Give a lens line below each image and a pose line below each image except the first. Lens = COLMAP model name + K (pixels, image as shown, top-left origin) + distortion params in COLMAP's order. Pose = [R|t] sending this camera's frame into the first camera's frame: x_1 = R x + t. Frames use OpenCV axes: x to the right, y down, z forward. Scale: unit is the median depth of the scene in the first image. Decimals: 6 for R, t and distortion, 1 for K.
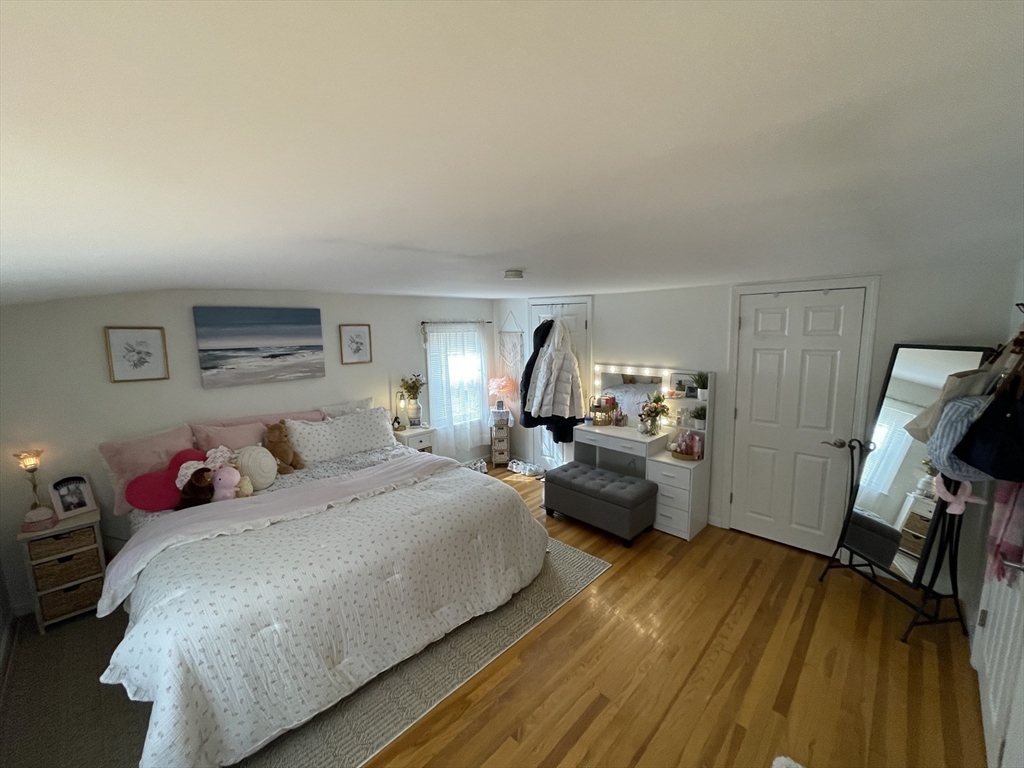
lens RADIAL K [[414.1, 0, 514.3], [0, 414.1, 383.4], [0, 0, 1]] dist [0.003293, -0.000005]
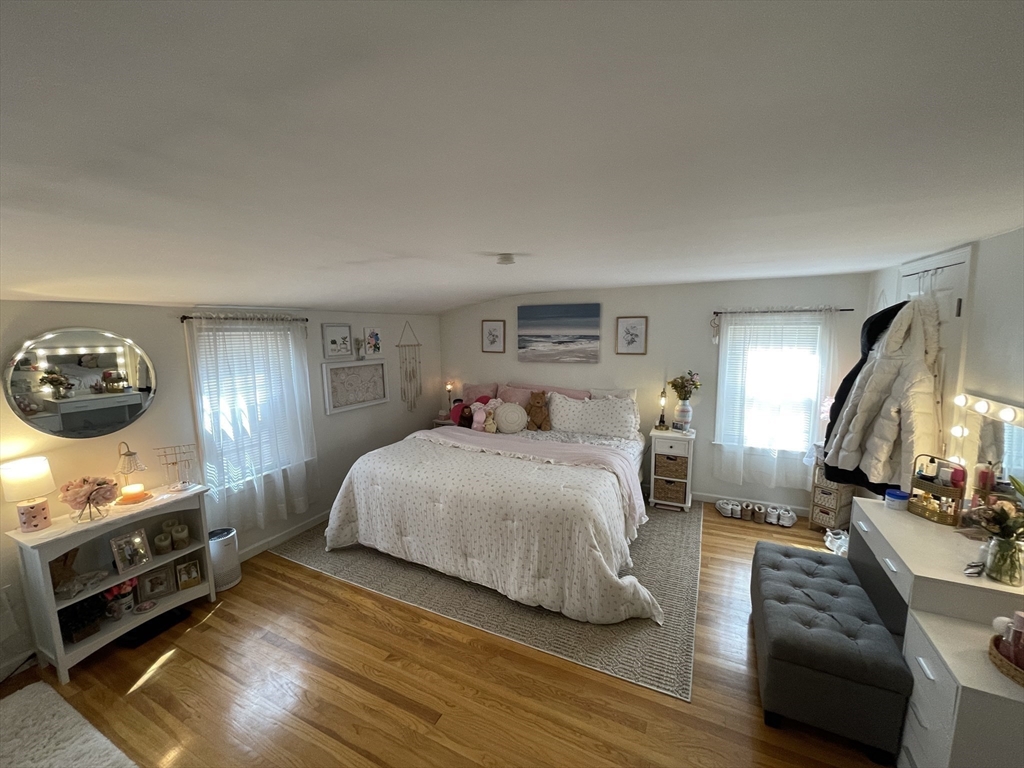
lens RADIAL K [[414.1, 0, 514.3], [0, 414.1, 383.4], [0, 0, 1]] dist [0.003293, -0.000005]
pose [[0.310835, 0.132754, -0.941147, 0.579860], [-0.126655, 0.987152, 0.097413, -0.046010], [0.941987, 0.088922, 0.323656, 0.449102]]
